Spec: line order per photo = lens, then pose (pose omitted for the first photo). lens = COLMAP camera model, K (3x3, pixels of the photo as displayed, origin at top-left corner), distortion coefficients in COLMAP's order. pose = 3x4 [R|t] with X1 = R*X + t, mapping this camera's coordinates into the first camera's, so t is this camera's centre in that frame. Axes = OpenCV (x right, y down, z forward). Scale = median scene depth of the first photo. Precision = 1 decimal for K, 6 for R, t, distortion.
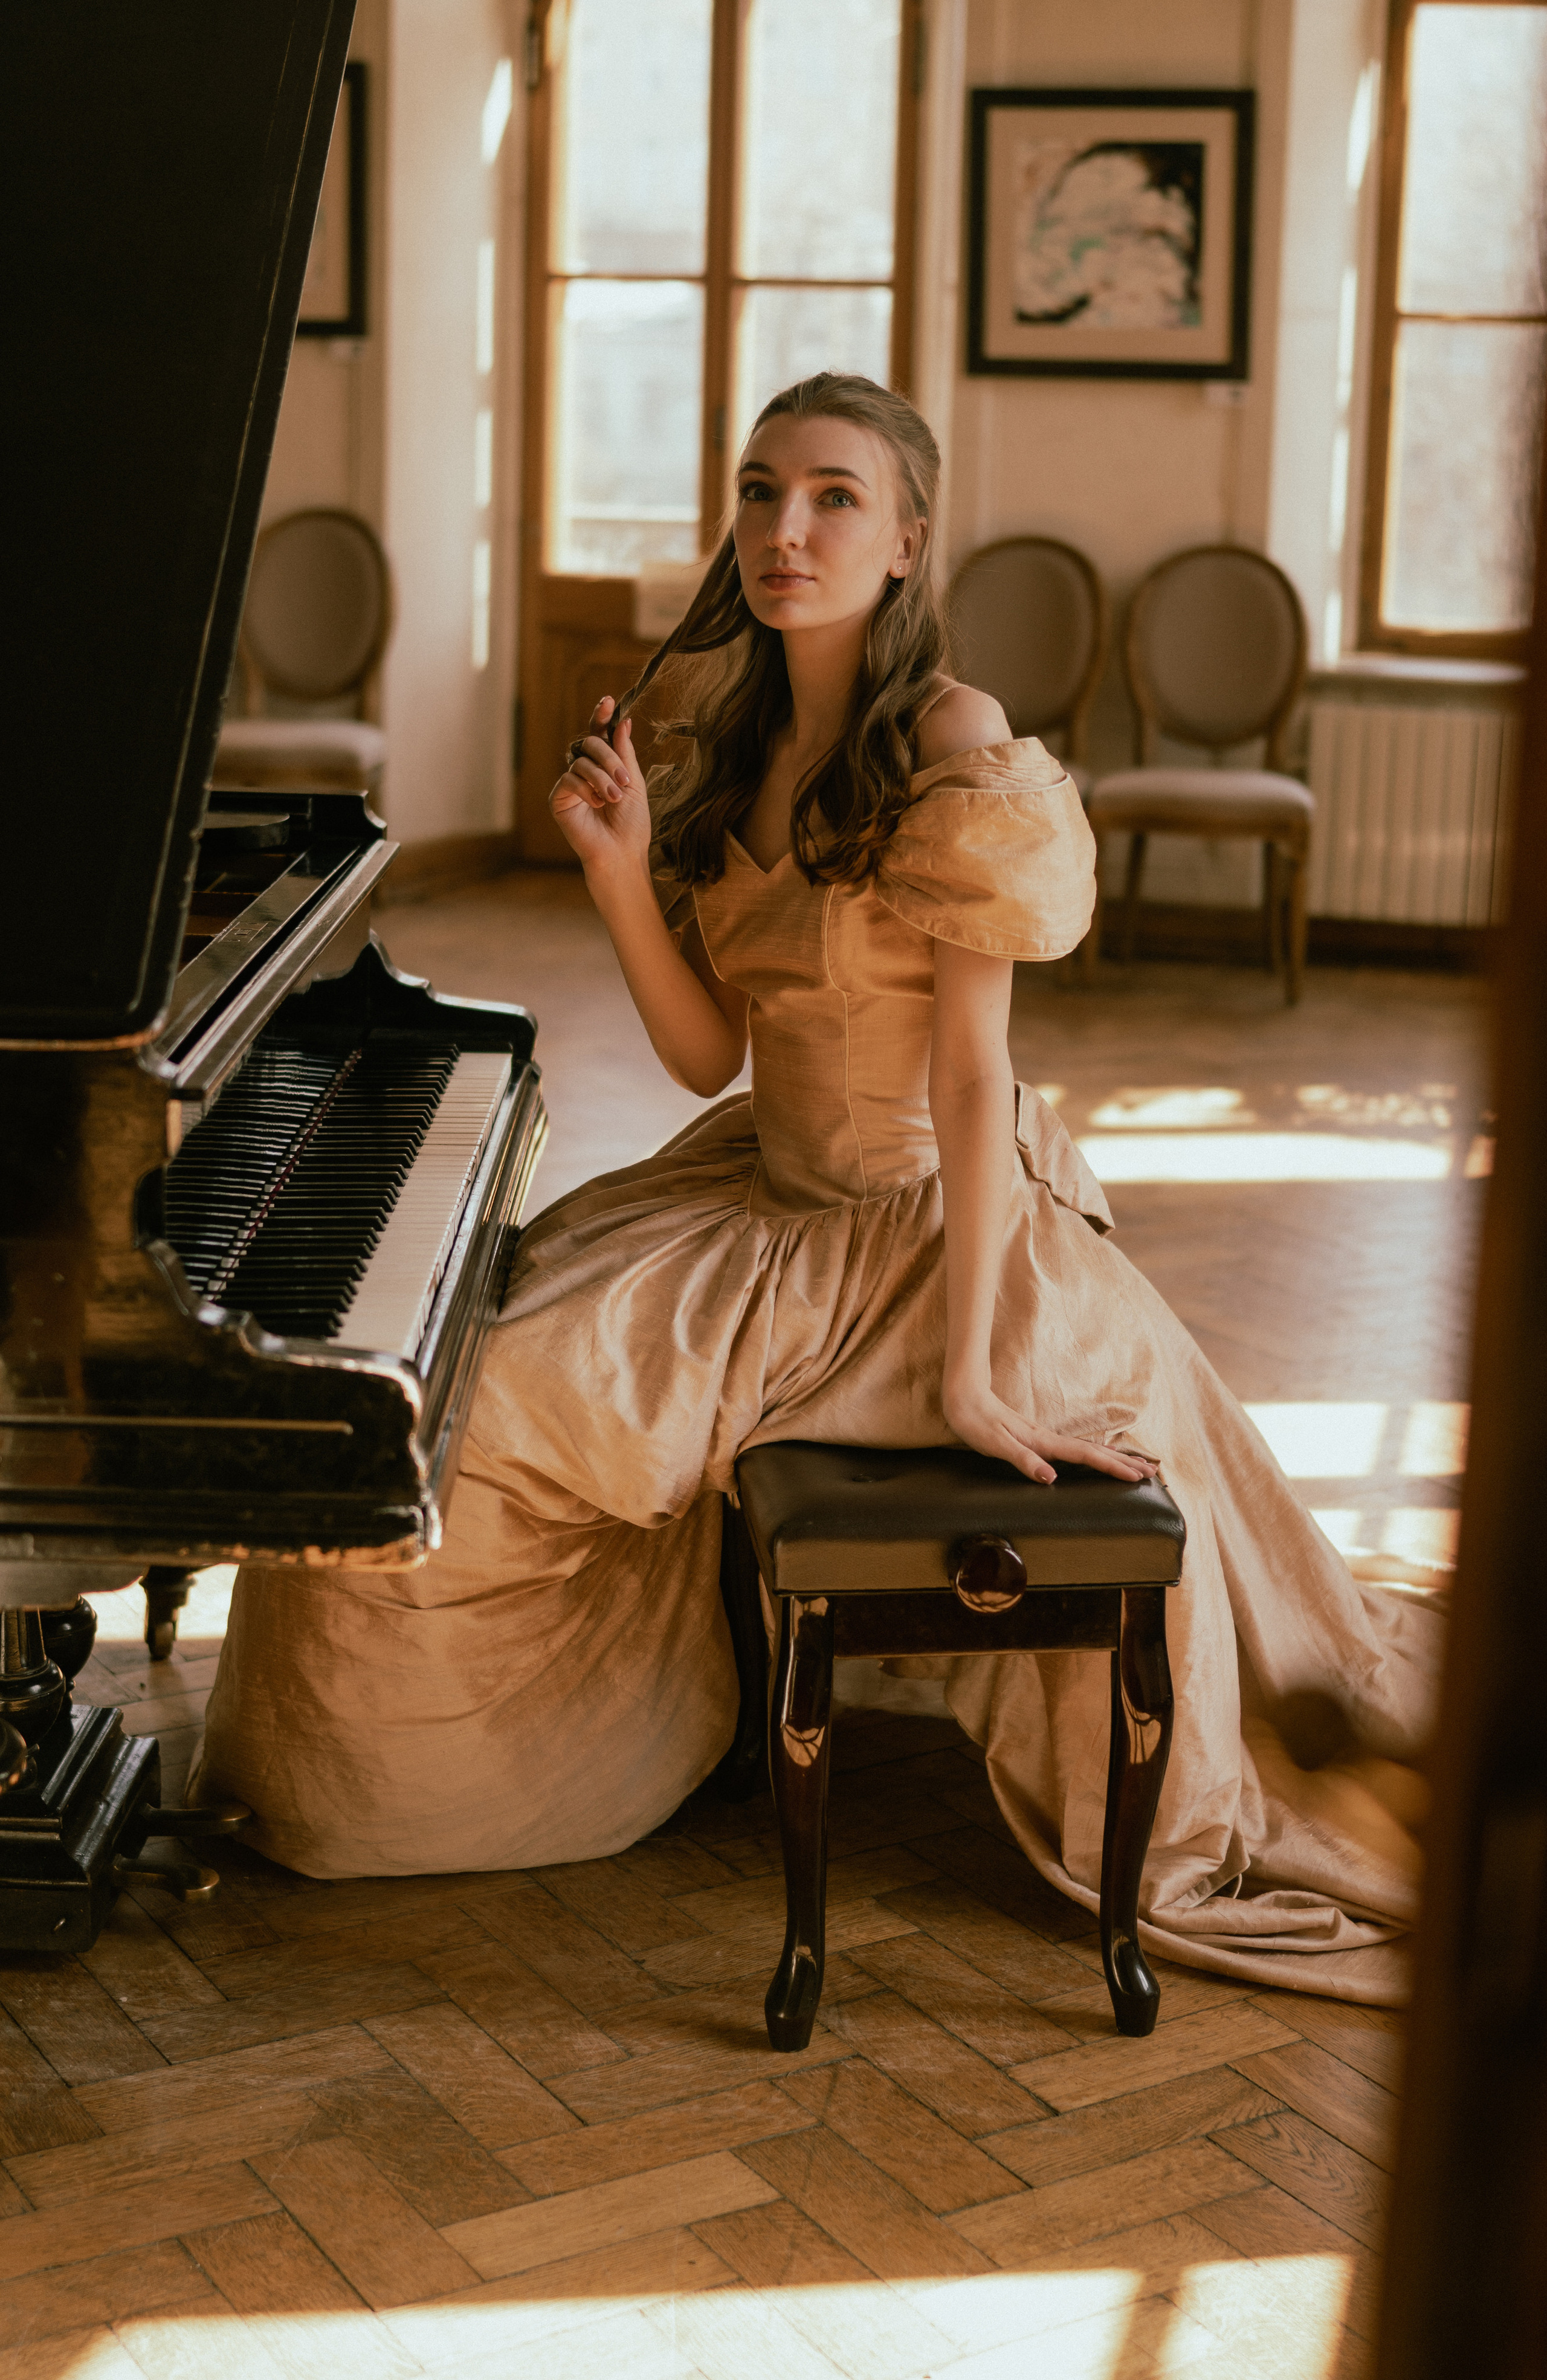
lens RADIAL K [[3584.0, 0, 773.5], [0, 3584.0, 1190.0], [0, 0, 1]] dist [-0.167535, 0.130806]
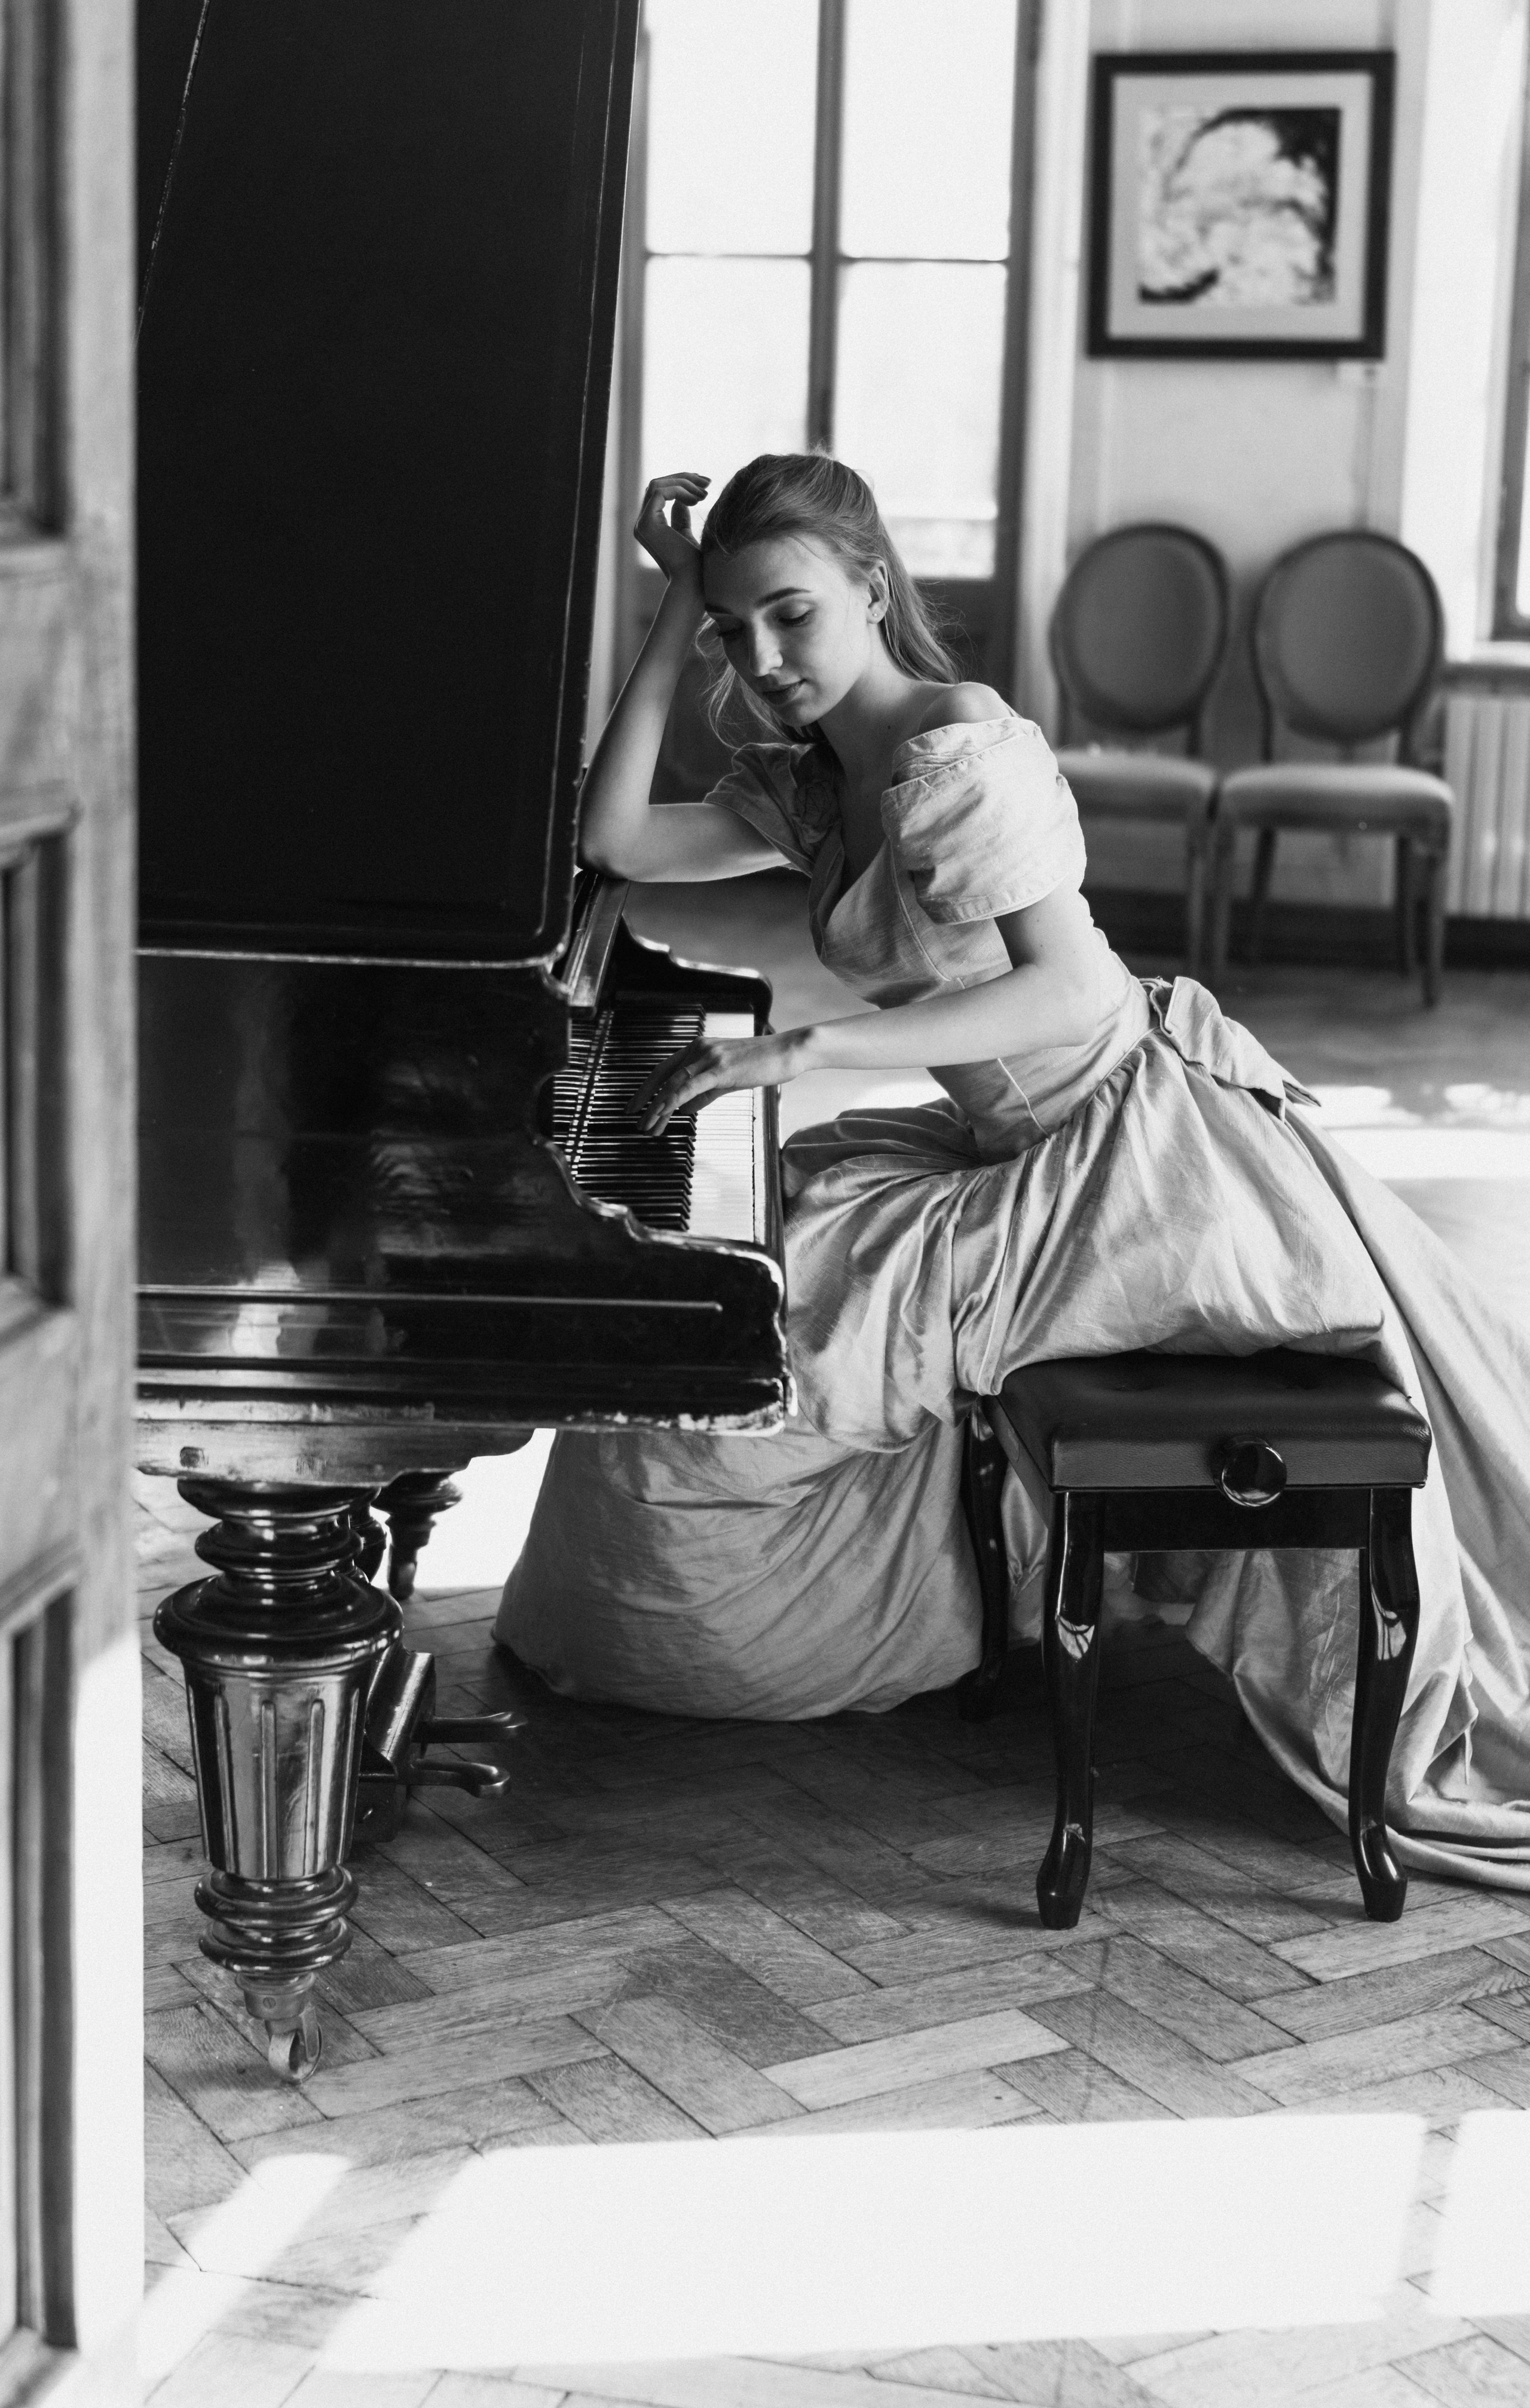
lens RADIAL K [[3724.1, 0, 764.1], [0, 3724.1, 1085.7], [0, 0, 1]] dist [0.014751, -0.006454]
pose [[0.999558, 0.000770, -0.029722, -0.051532], [-0.001730, 0.999477, -0.032283, 0.025609], [0.029682, 0.032320, 0.999037, -0.130535]]
